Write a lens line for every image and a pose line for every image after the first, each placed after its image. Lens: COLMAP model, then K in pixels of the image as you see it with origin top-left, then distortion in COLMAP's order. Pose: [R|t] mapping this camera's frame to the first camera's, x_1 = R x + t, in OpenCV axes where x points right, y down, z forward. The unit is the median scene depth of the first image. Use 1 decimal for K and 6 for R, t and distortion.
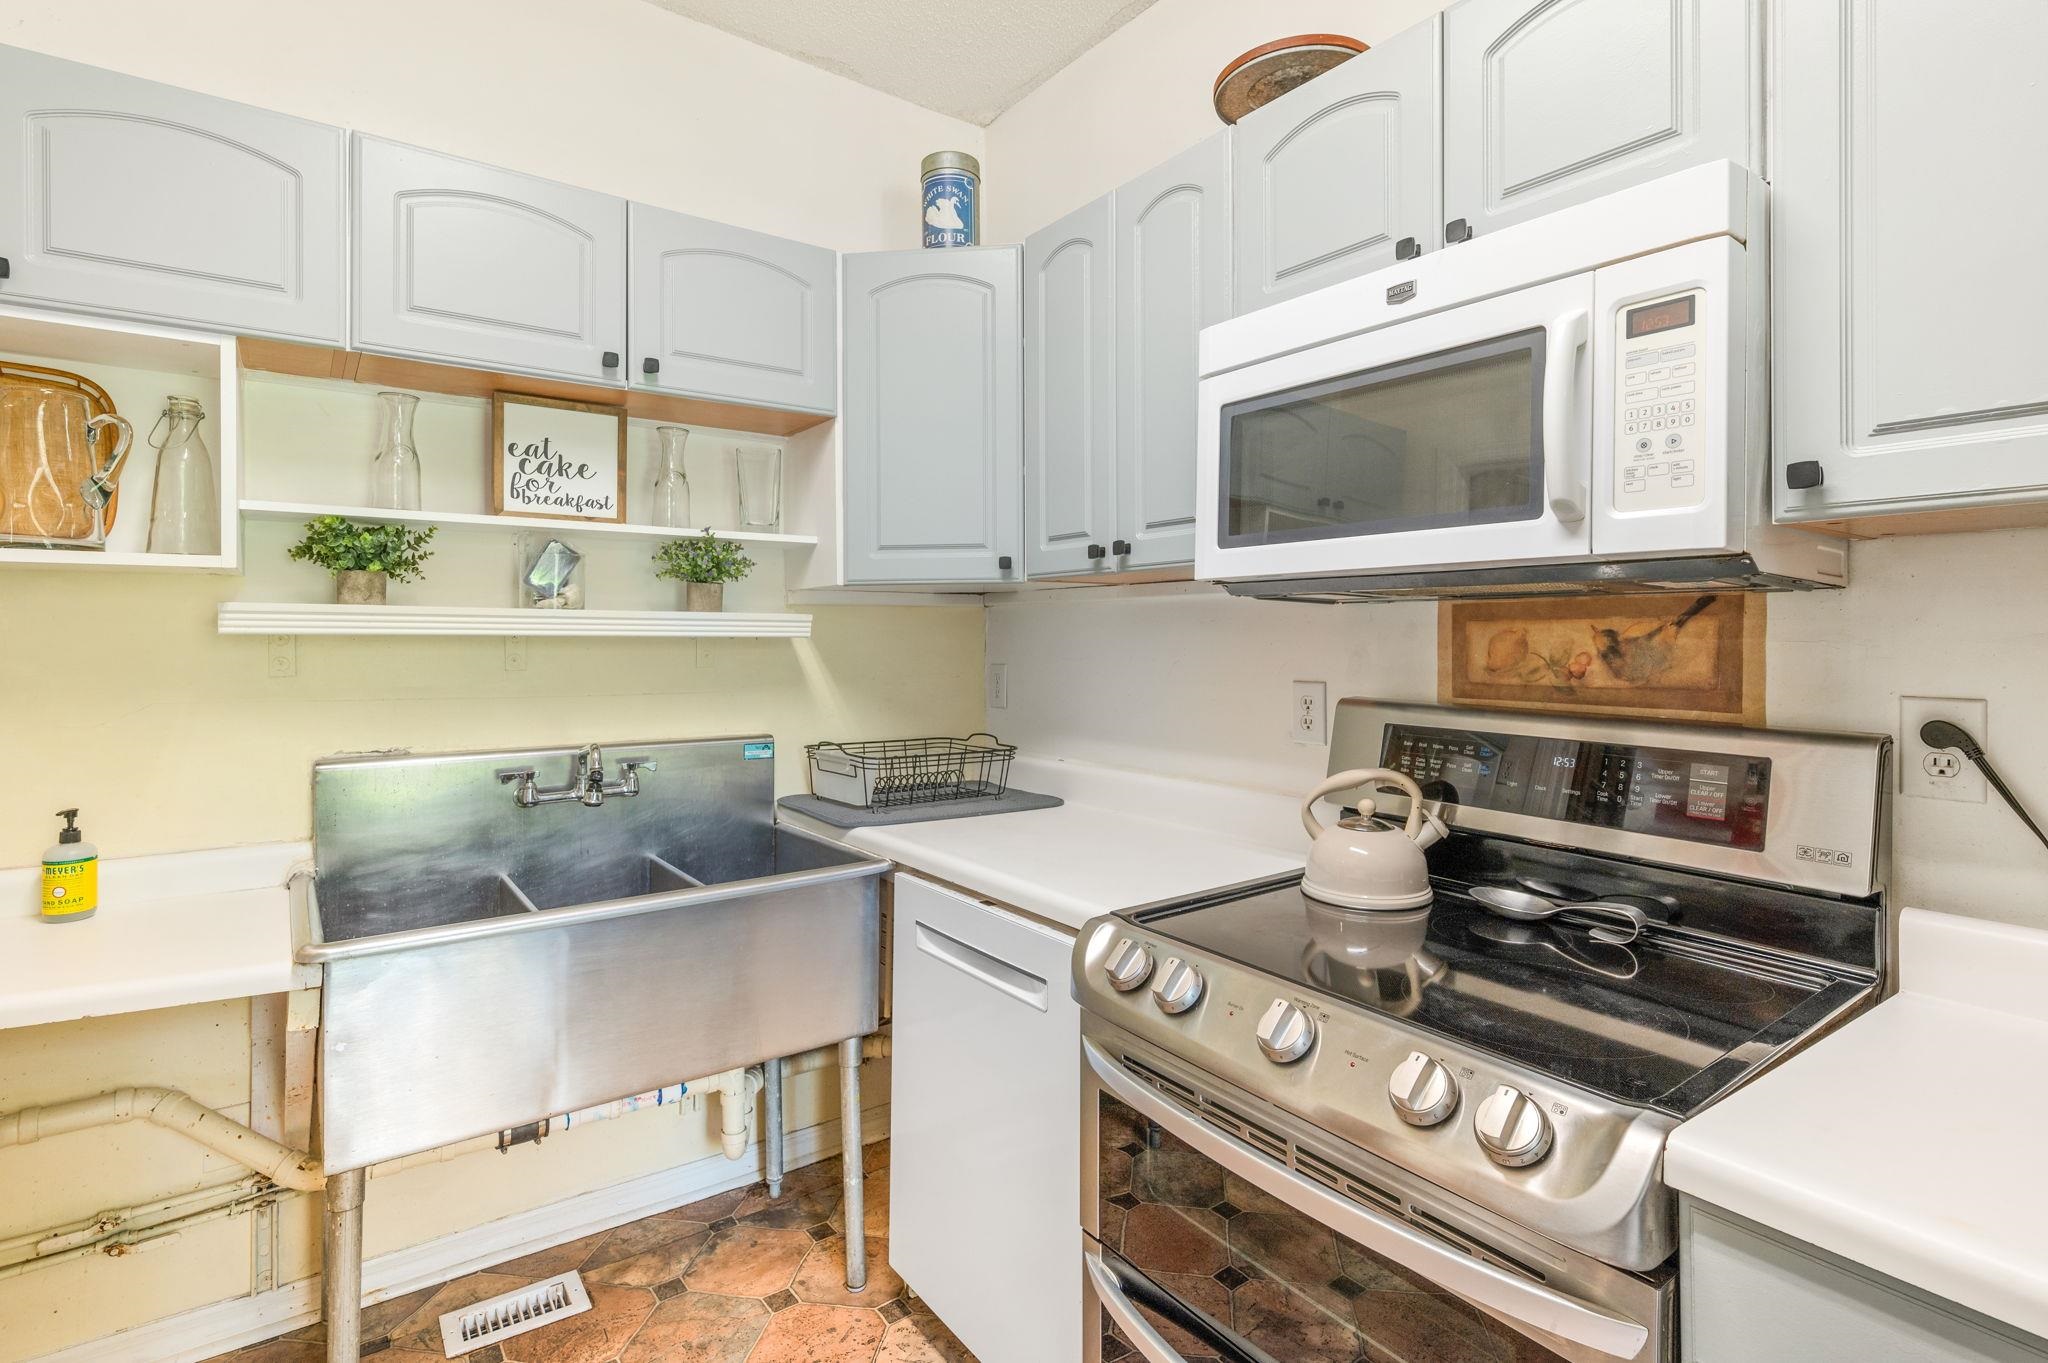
lens RADIAL K [[987.8, 0, 1015.2], [0, 987.8, 634.6], [0, 0, 1]] dist [0.000472, -0.000139]
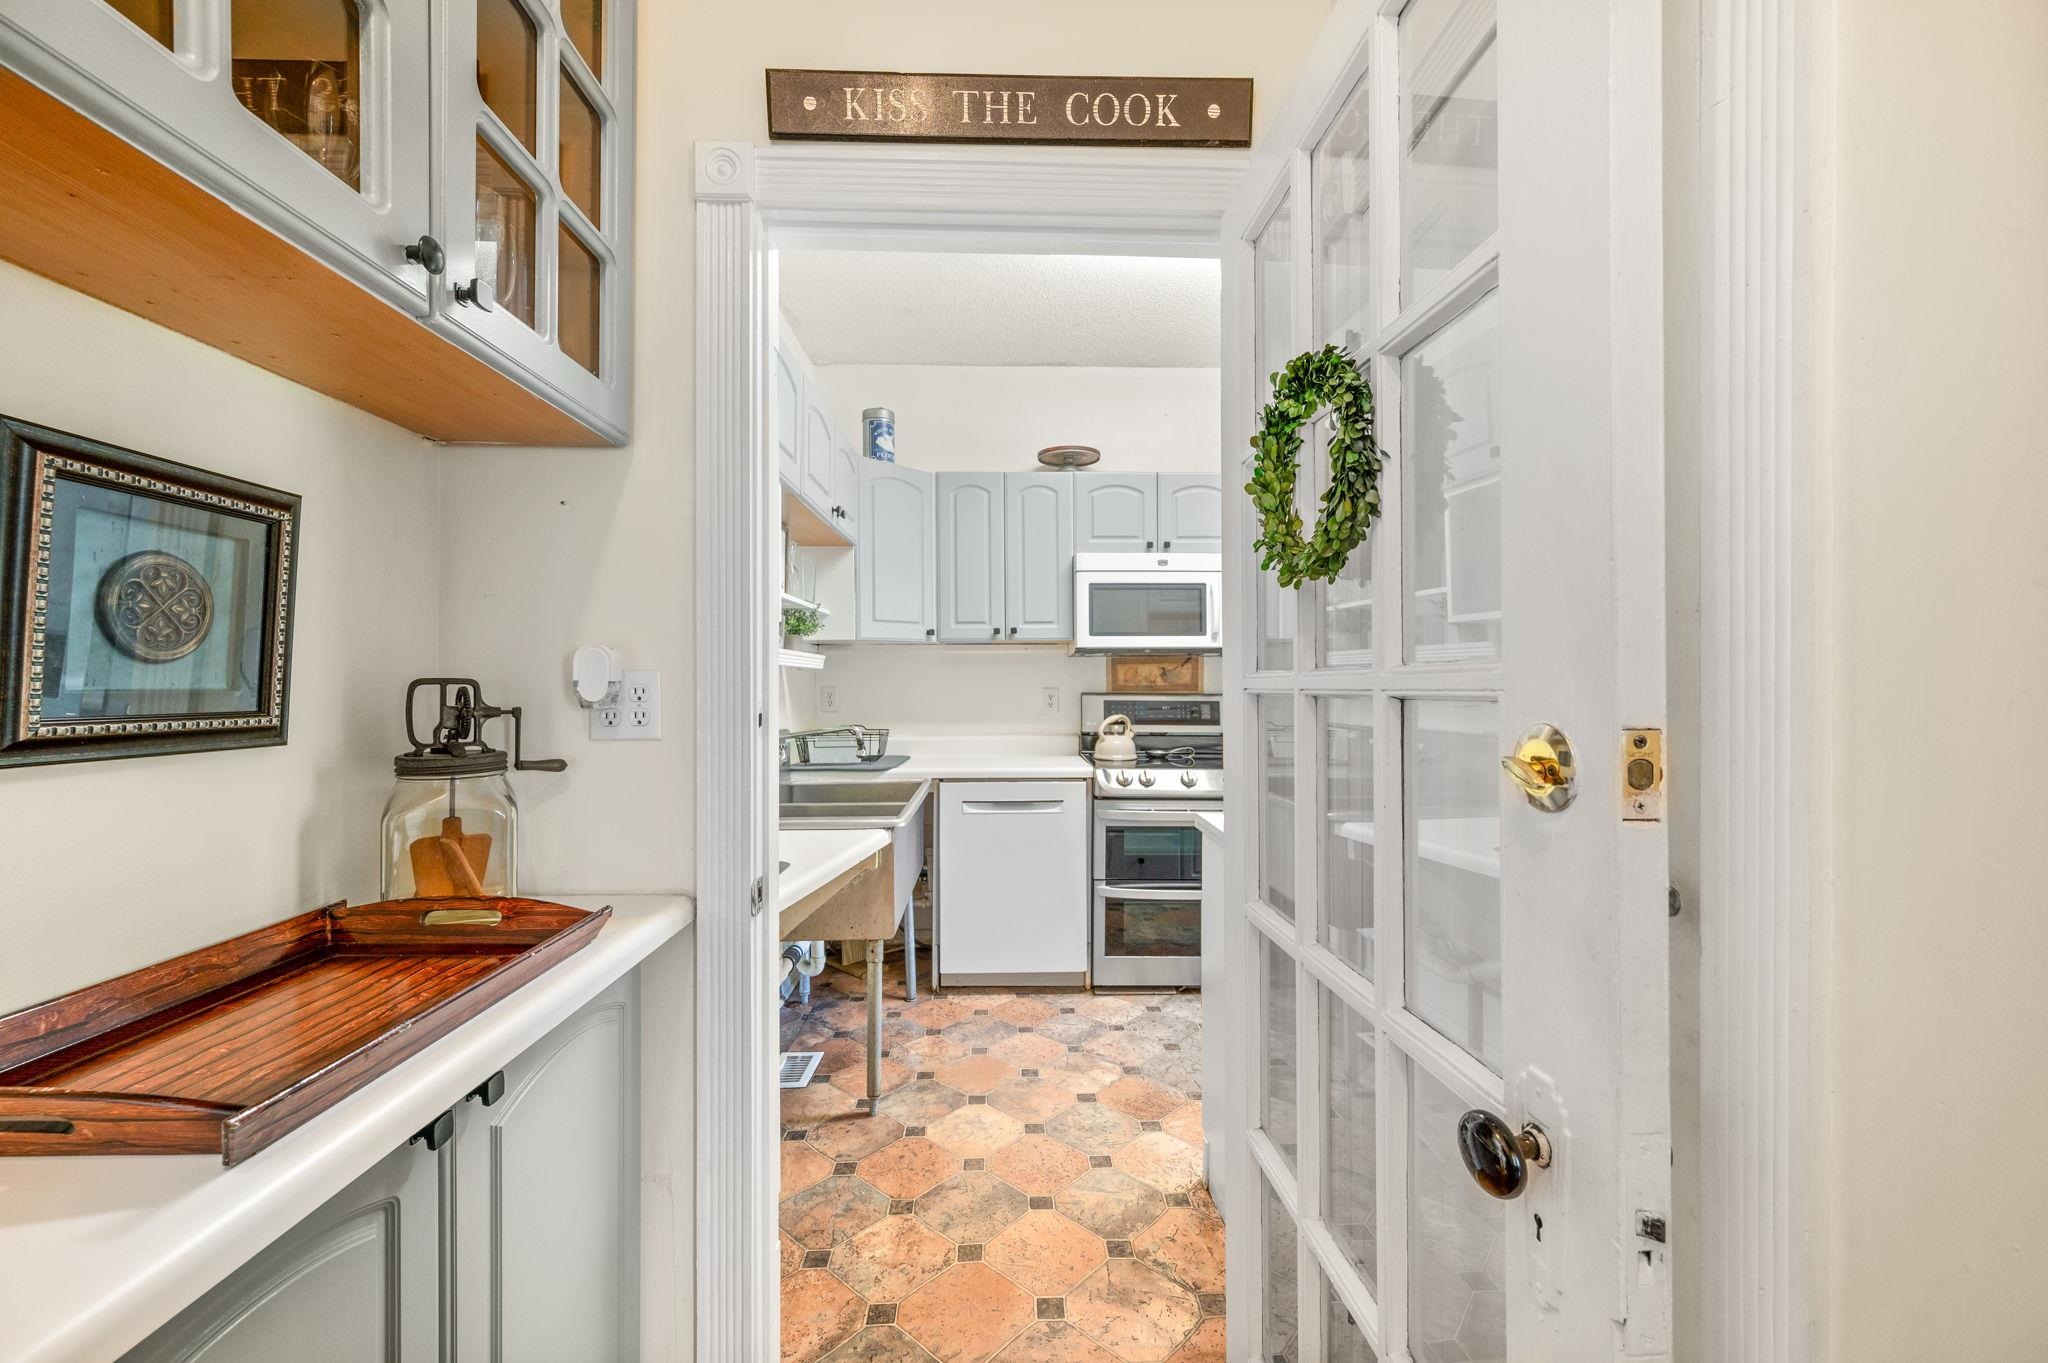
lens RADIAL K [[816.7, 0, 1020.8], [0, 816.7, 681.5], [0, 0, 1]] dist [-0.000183, 0.000000]
pose [[0.563874, 0.001499, 0.825860, -1.690664], [0.001636, 0.999994, -0.002933, 0.043943], [-0.825859, 0.003005, 0.563868, -0.112090]]
